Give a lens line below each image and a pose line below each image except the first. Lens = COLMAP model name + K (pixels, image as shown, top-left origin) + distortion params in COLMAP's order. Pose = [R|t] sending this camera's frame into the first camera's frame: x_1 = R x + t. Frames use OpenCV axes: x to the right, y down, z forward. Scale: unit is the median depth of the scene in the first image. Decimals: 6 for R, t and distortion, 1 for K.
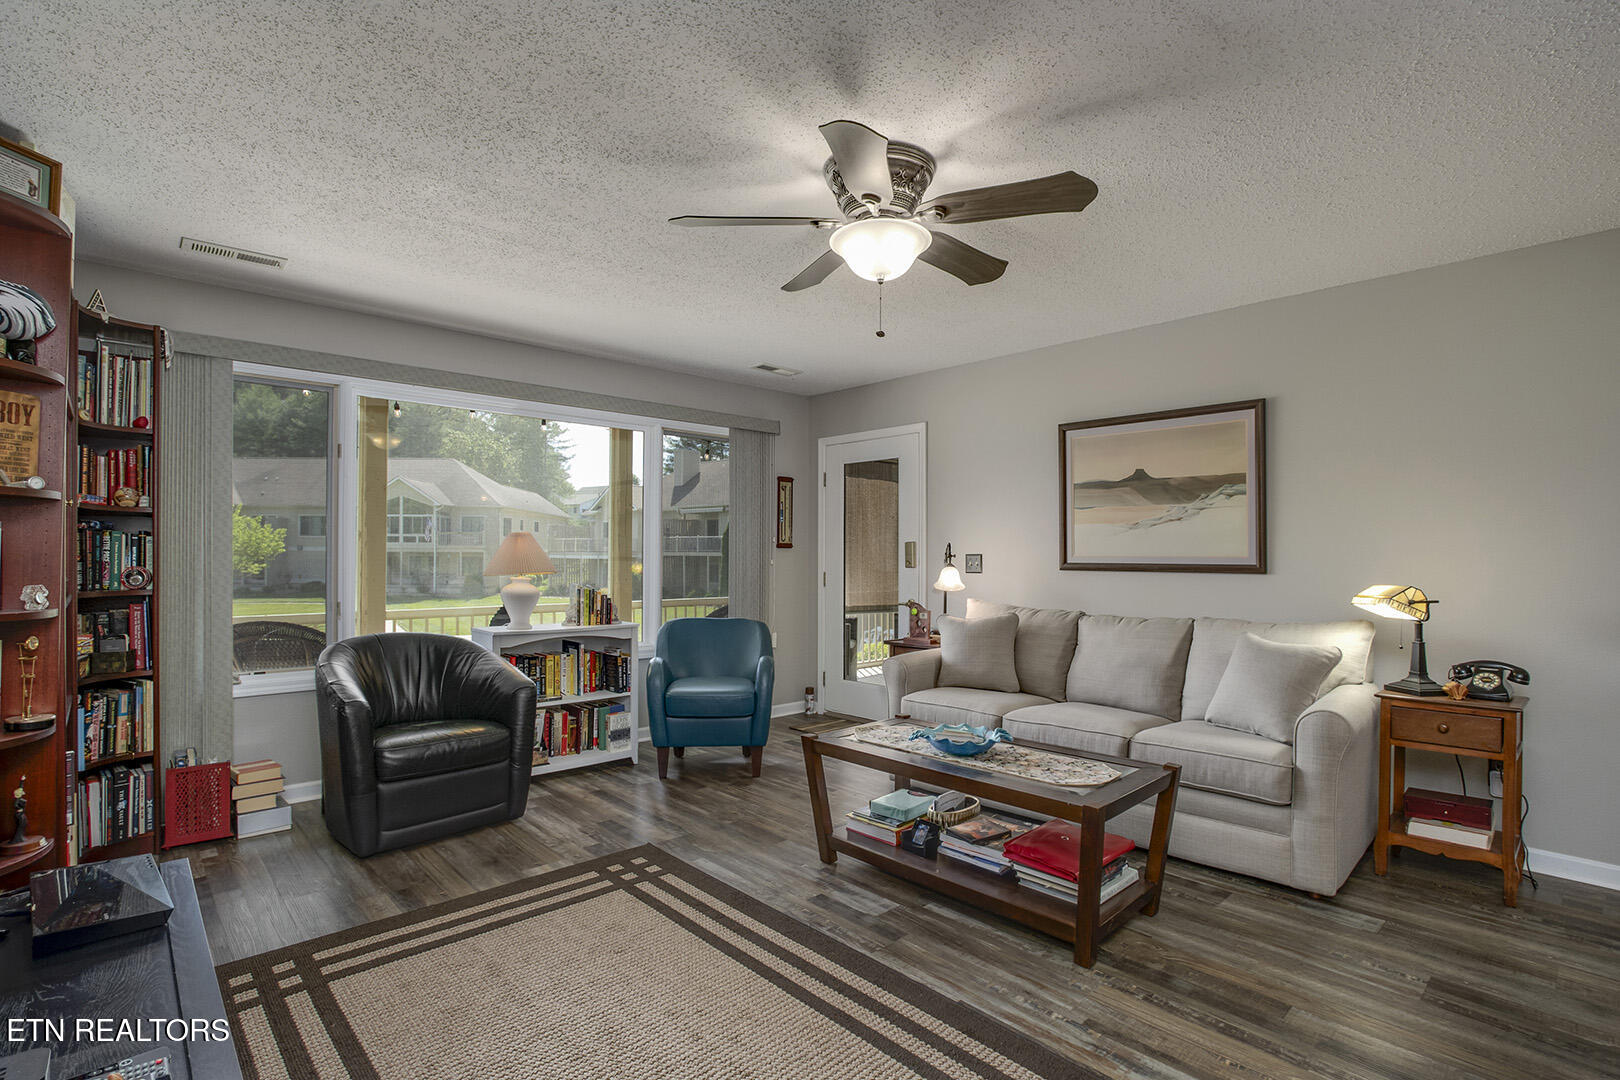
lens RADIAL K [[773.1, 0, 808.1], [0, 773.1, 549.8], [0, 0, 1]] dist [-0.015208, 0.000220]
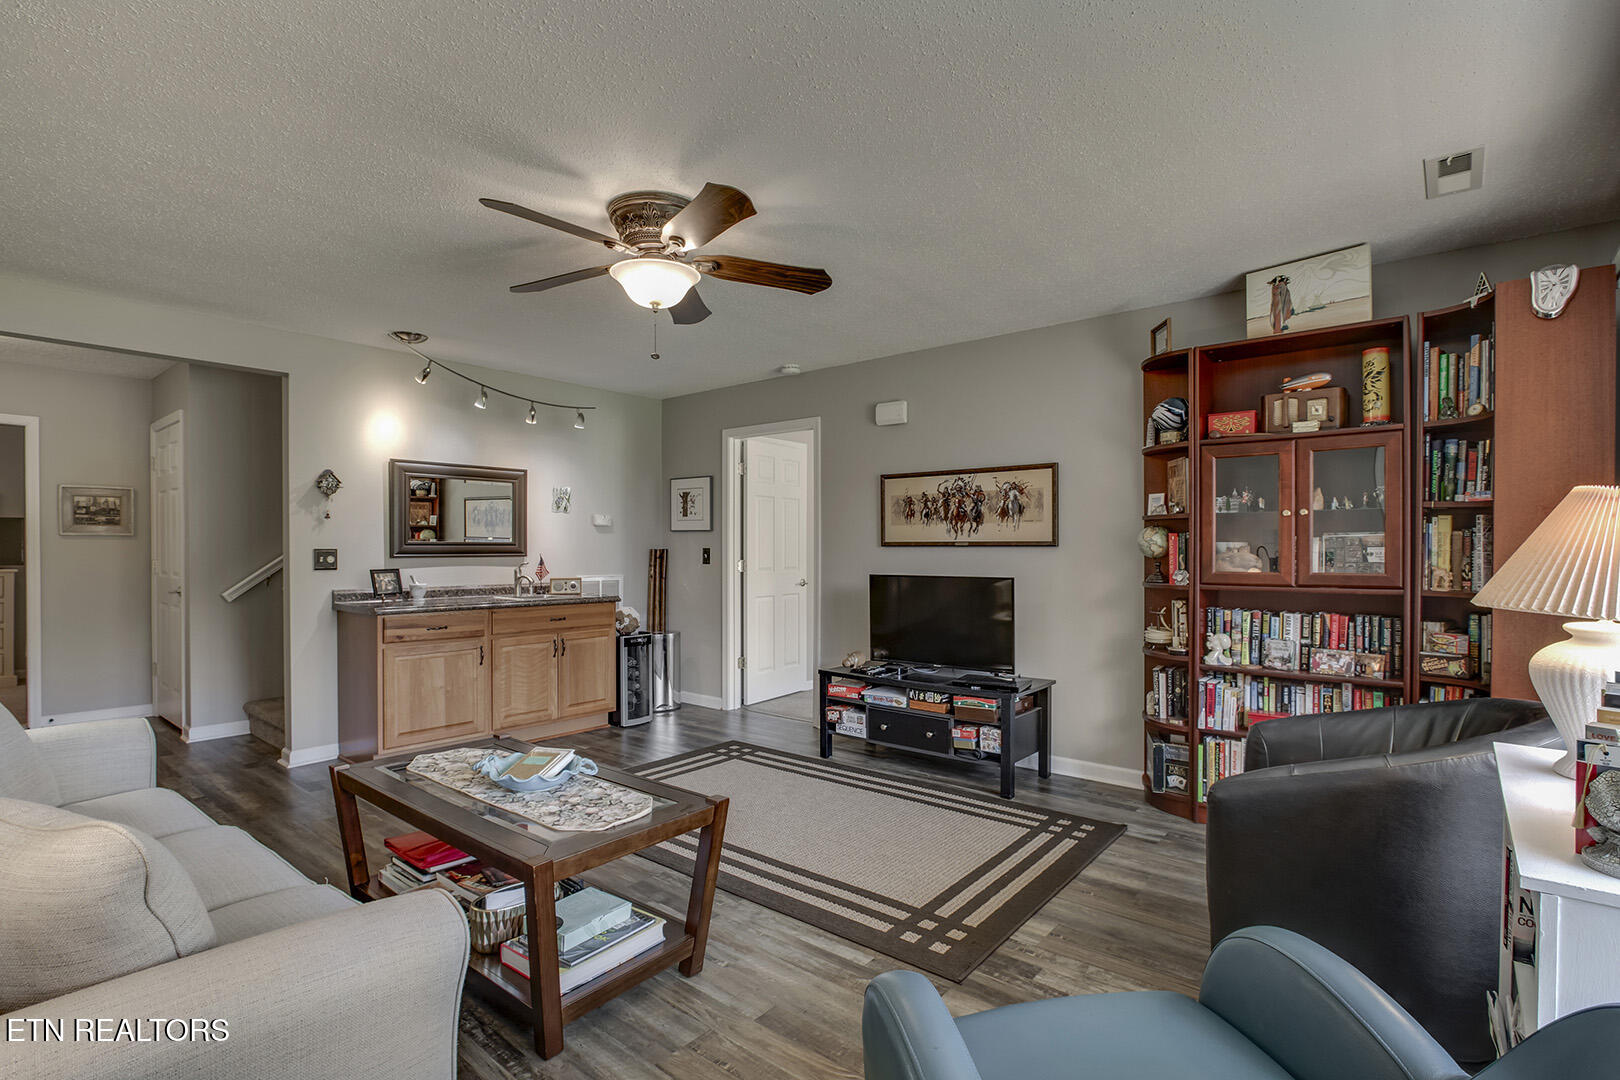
lens RADIAL K [[773.1, 0, 817.7], [0, 773.1, 549.5], [0, 0, 1]] dist [-0.015208, 0.000220]
pose [[-0.990880, -0.006387, -0.134599, 0.006891], [-0.005546, 0.999963, -0.006626, 0.008474], [0.134636, -0.005819, -0.990878, 1.448389]]
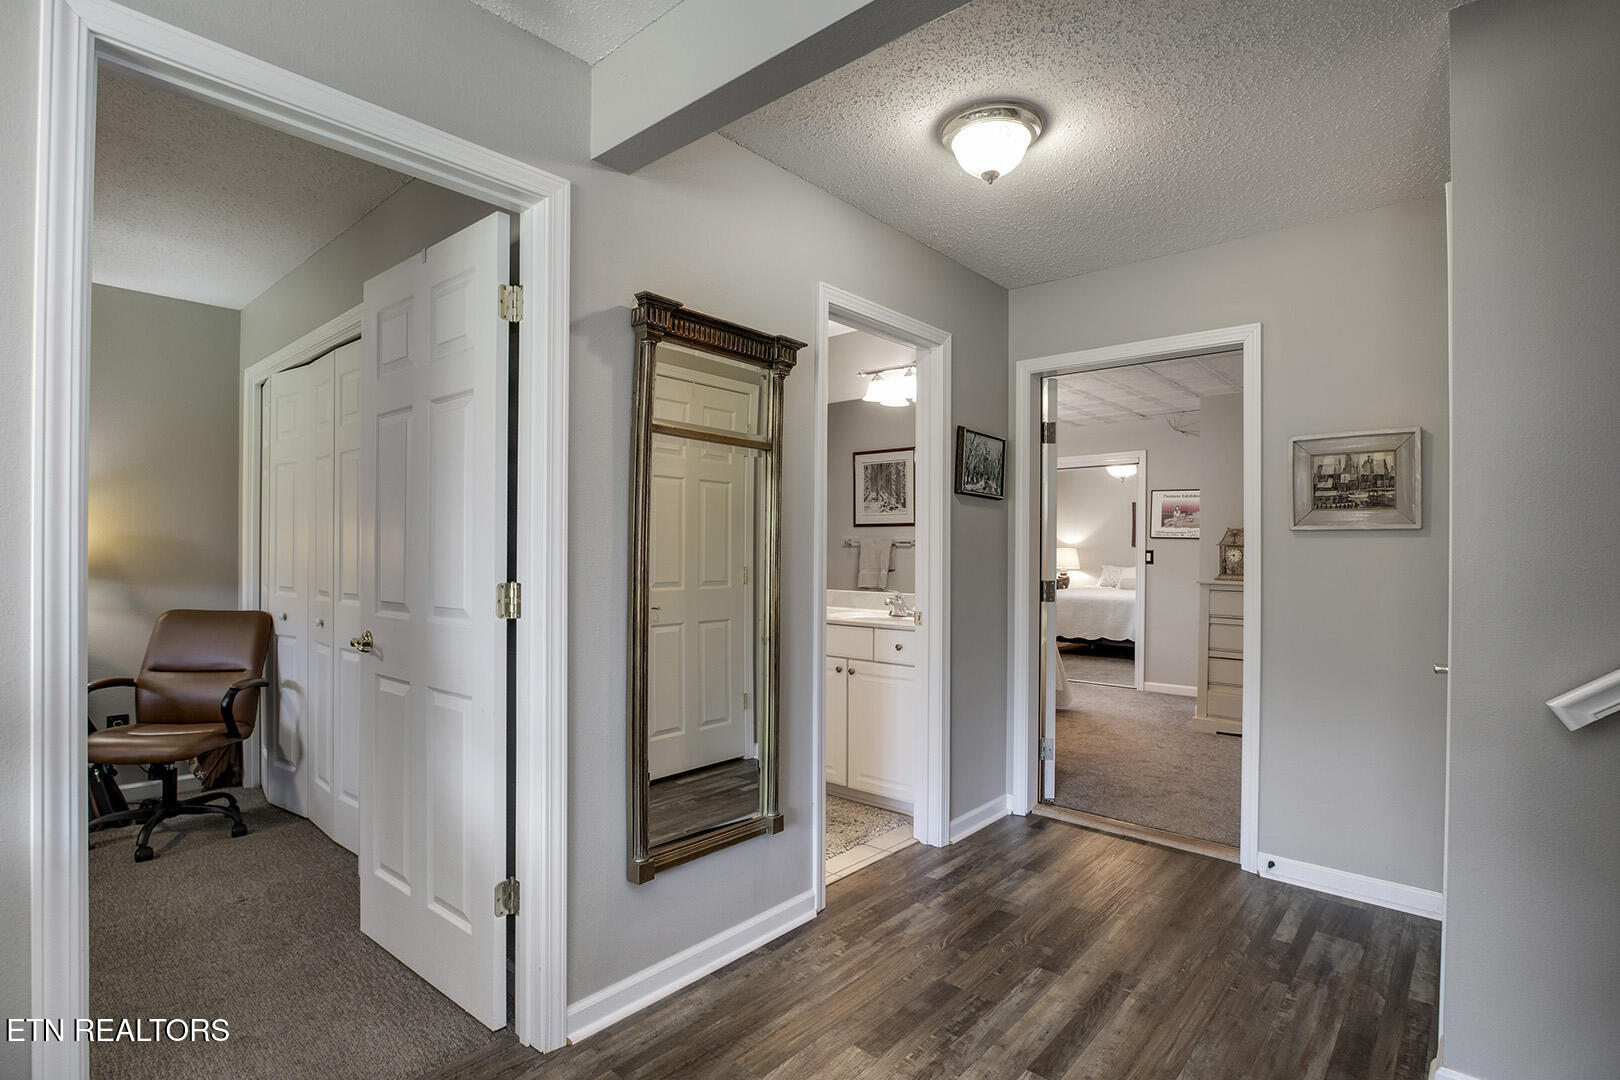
lens RADIAL K [[773.1, 0, 800.1], [0, 773.1, 545.0], [0, 0, 1]] dist [-0.015208, 0.000220]
pose [[-0.084004, -0.000008, 0.996465, 0.467776], [-0.015553, 0.999878, -0.001304, 0.003719], [-0.996344, -0.015608, -0.083994, 0.440018]]
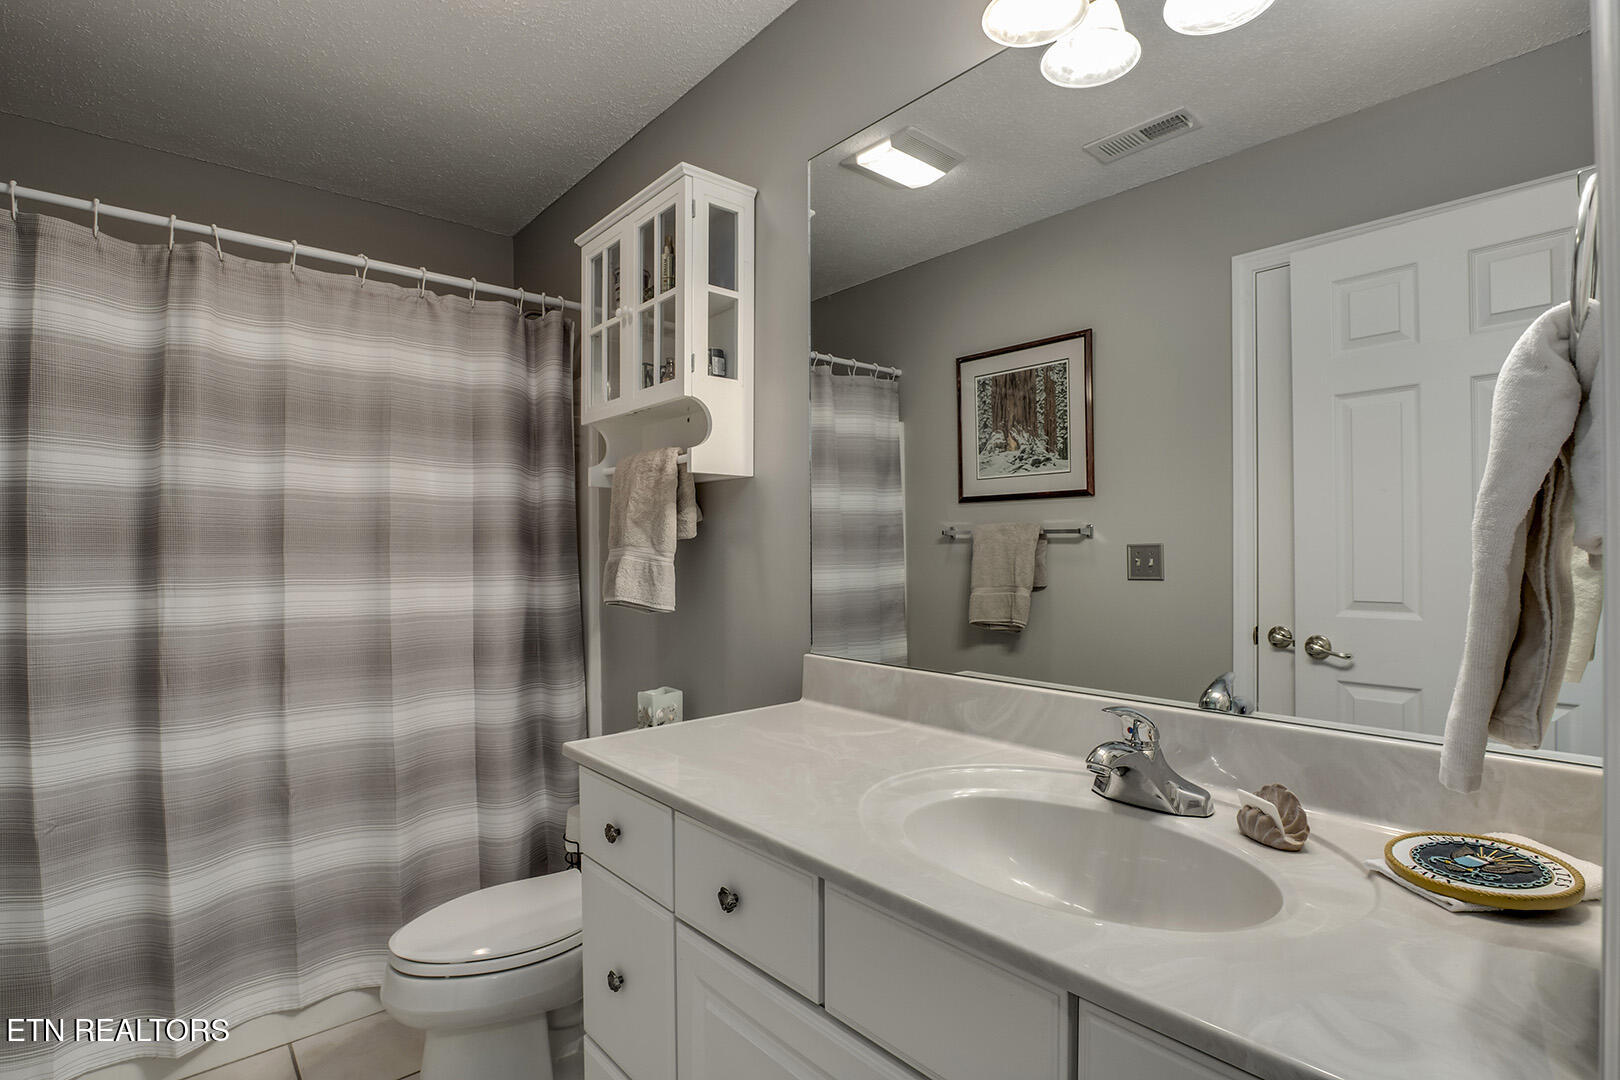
lens RADIAL K [[773.1, 0, 815.8], [0, 773.1, 542.0], [0, 0, 1]] dist [-0.015208, 0.000220]
pose [[0.028306, 0.002262, 0.999597, 1.227614], [-0.003209, 0.999992, -0.002172, 0.006558], [-0.999594, -0.003147, 0.028313, 0.324716]]
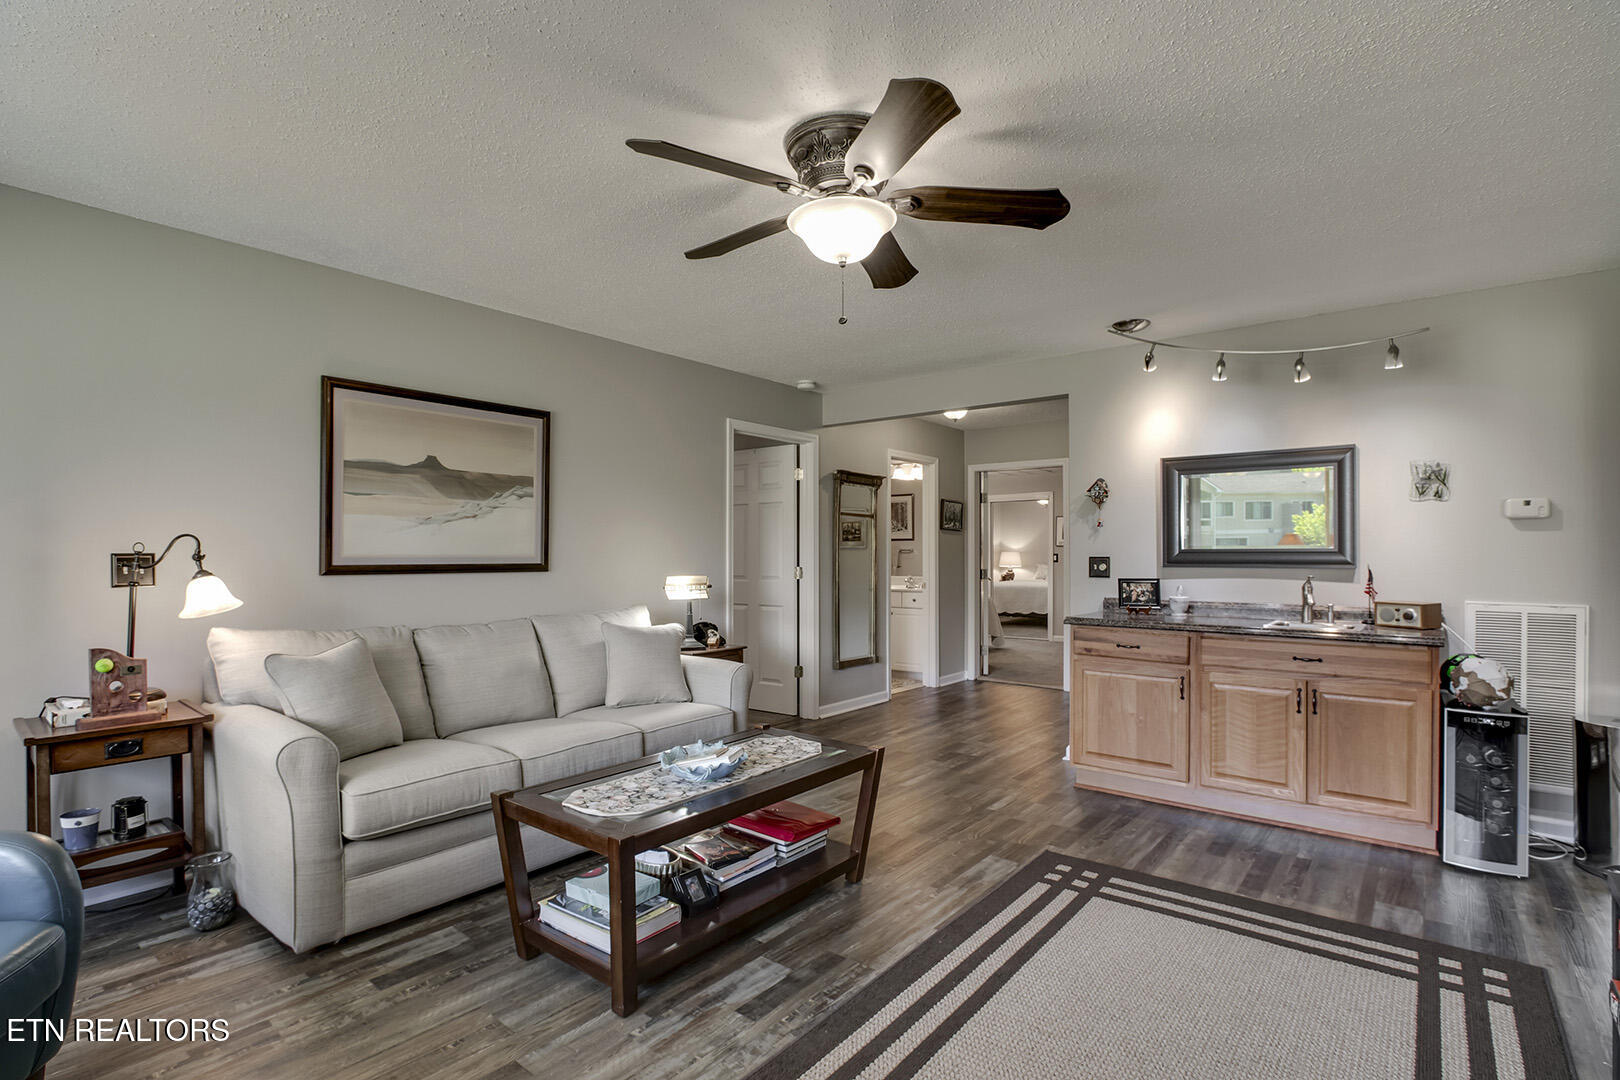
lens RADIAL K [[773.1, 0, 809.3], [0, 773.1, 552.4], [0, 0, 1]] dist [-0.015208, 0.000220]
pose [[-0.134712, -0.003641, 0.990878, -0.552317], [-0.009008, 0.999956, 0.002450, -0.001811], [-0.990844, -0.008596, -0.134739, 0.779184]]
